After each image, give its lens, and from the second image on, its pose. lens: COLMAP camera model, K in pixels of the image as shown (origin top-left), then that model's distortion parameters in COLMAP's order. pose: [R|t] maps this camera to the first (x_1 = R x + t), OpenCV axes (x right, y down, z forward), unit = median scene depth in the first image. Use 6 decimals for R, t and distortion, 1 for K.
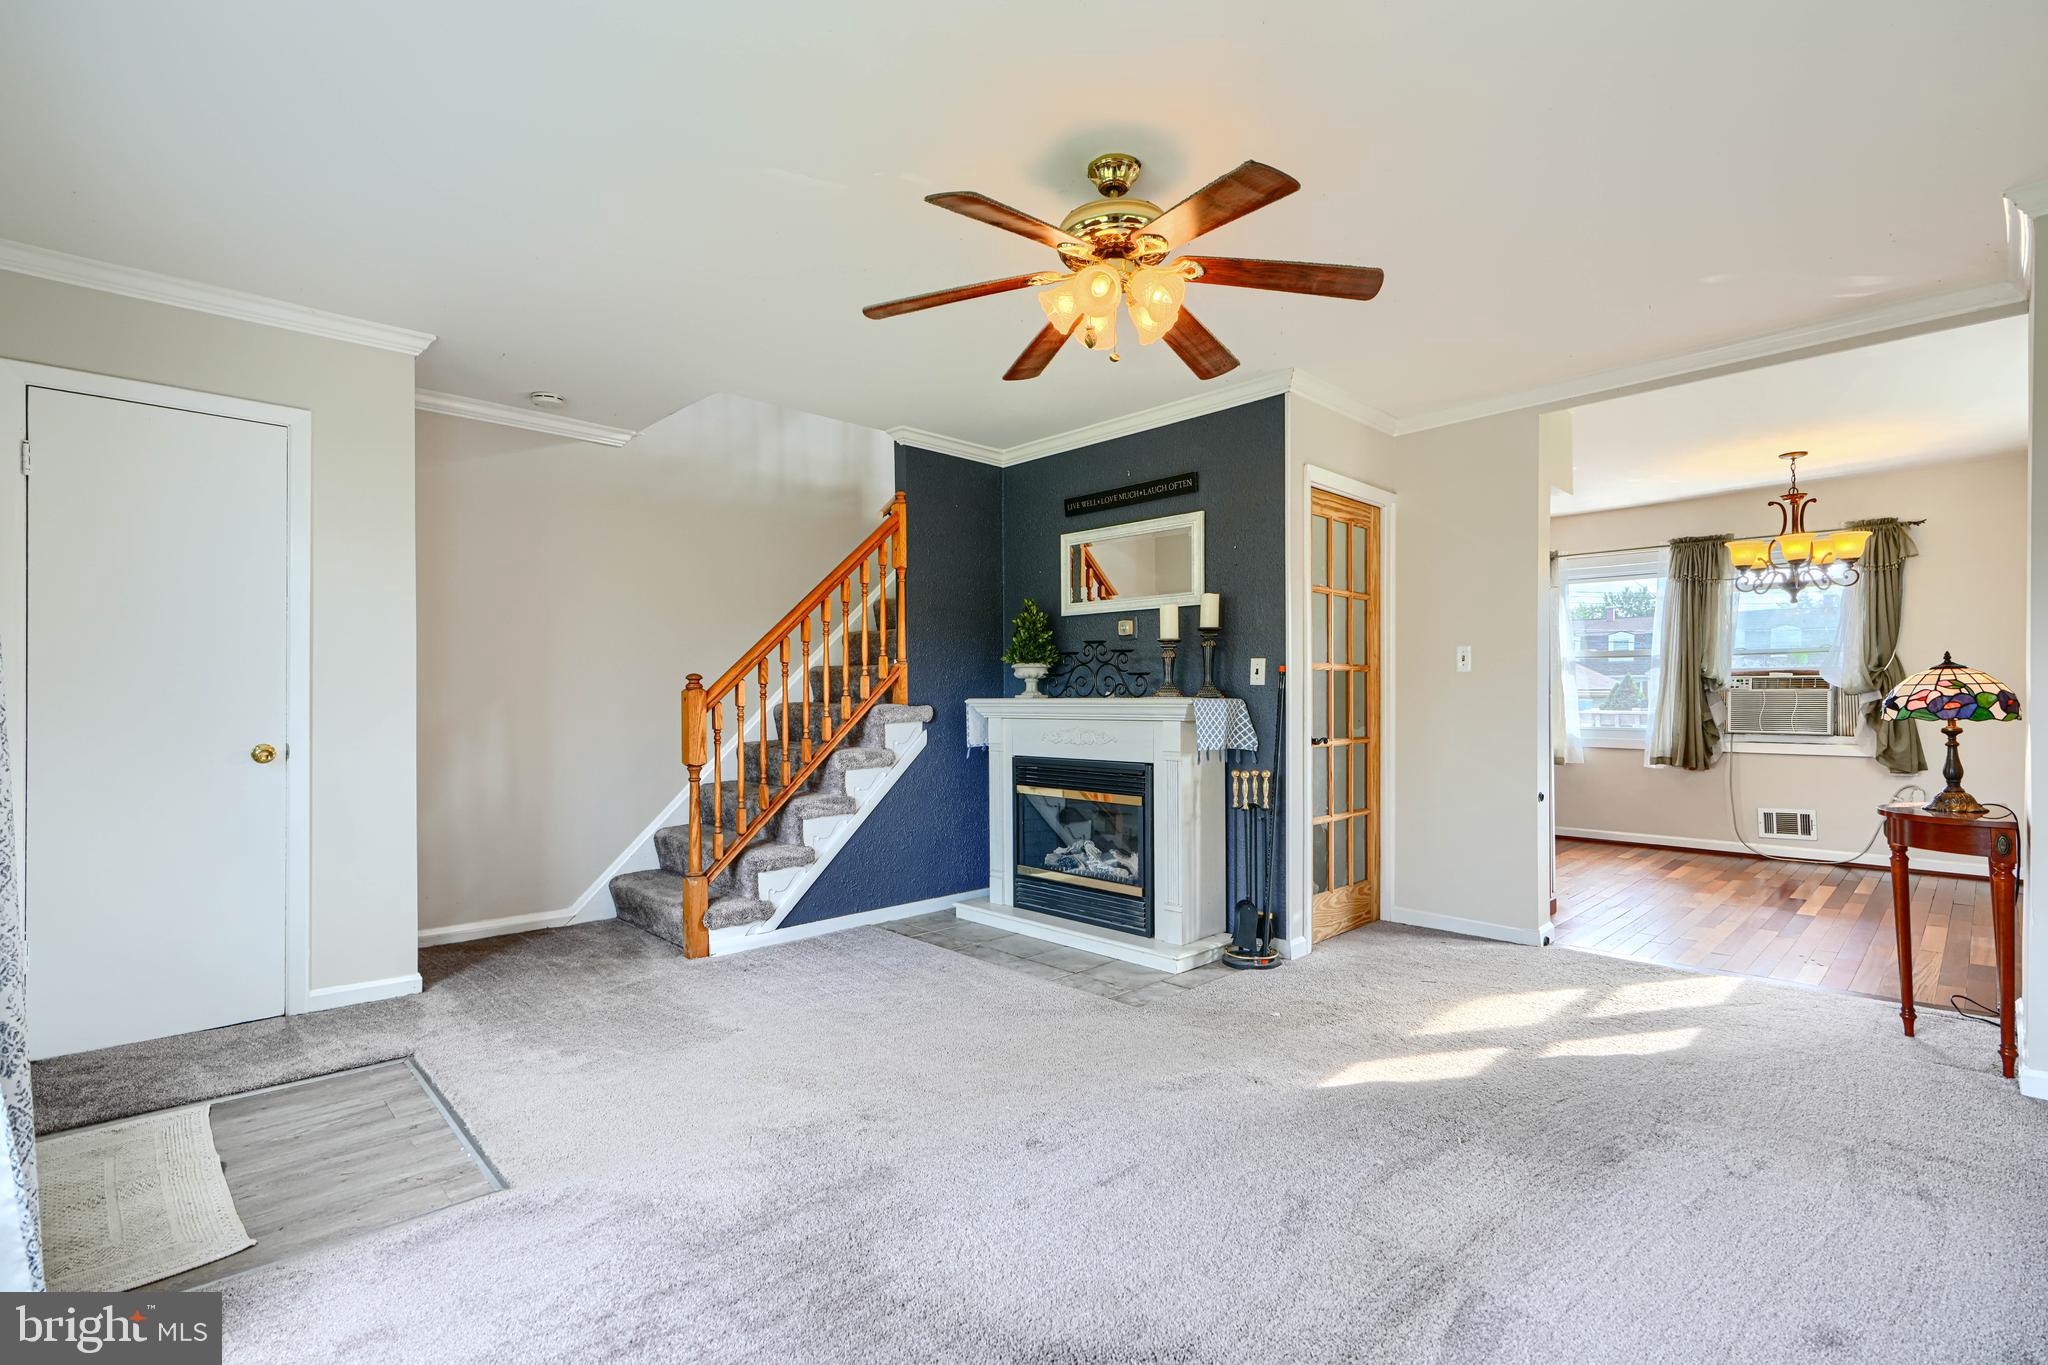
lens RADIAL K [[939.0, 0, 1027.7], [0, 939.0, 693.6], [0, 0, 1]] dist [-0.000708, -0.000160]
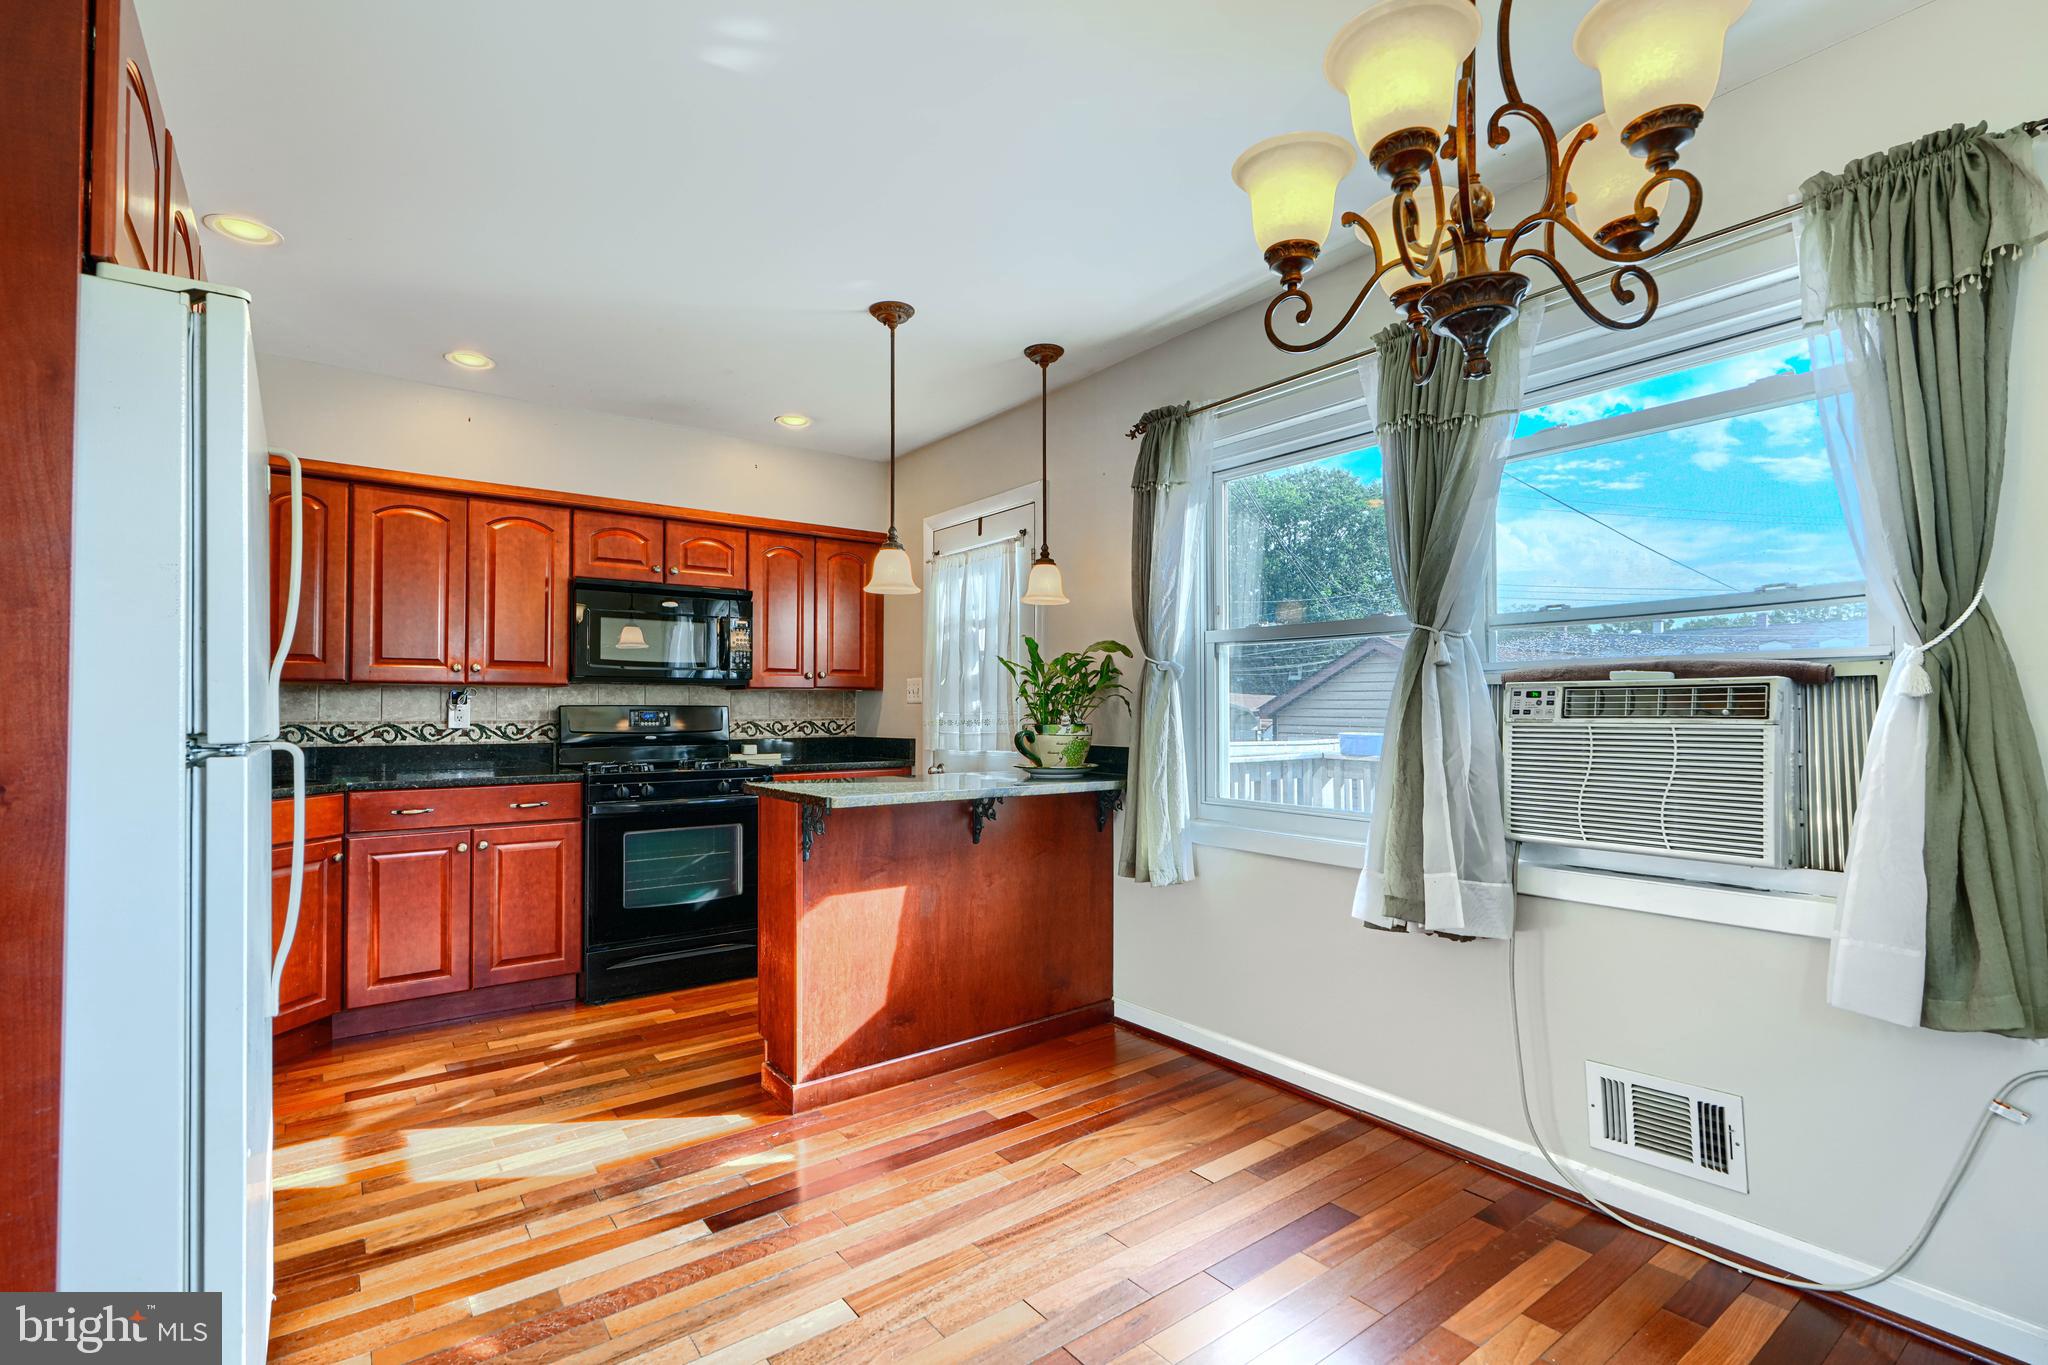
lens RADIAL K [[939.0, 0, 1027.7], [0, 939.0, 693.6], [0, 0, 1]] dist [-0.000708, -0.000160]
pose [[0.992363, -0.002073, -0.123333, 0.692913], [-0.000470, 0.999788, -0.020589, -0.007498], [0.123350, 0.020490, 0.992152, 0.705420]]
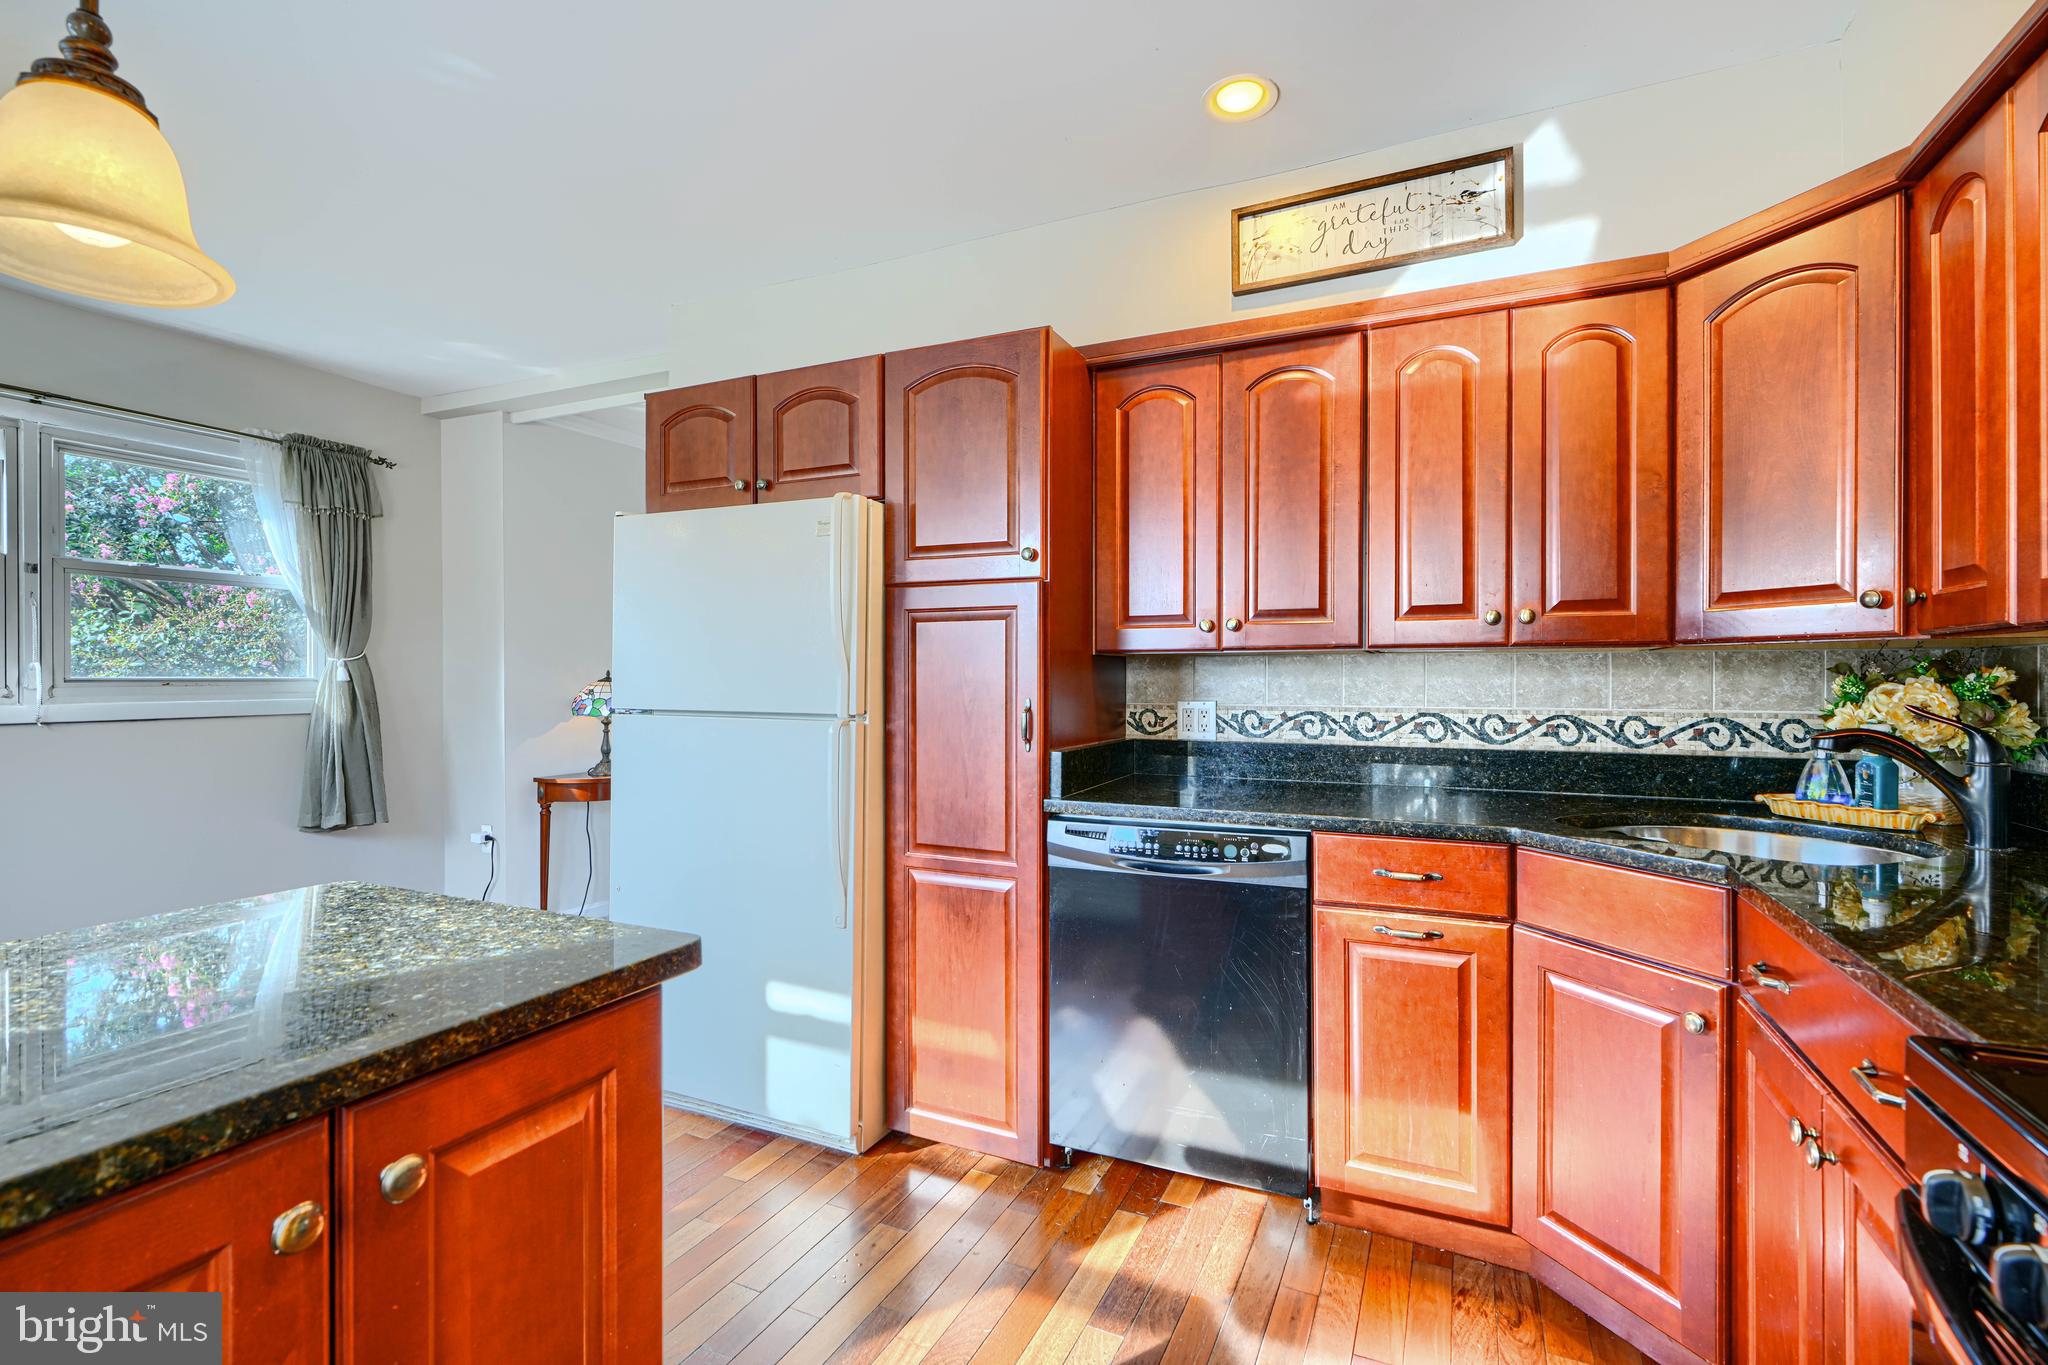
lens RADIAL K [[926.3, 0, 1030.6], [0, 926.3, 679.1], [0, 0, 1]] dist [-0.000289, 0.000140]
pose [[-0.935229, 0.001680, -0.354040, 0.468020], [0.000907, 0.999997, 0.002350, -0.016233], [0.354043, 0.001877, -0.935227, 1.409371]]
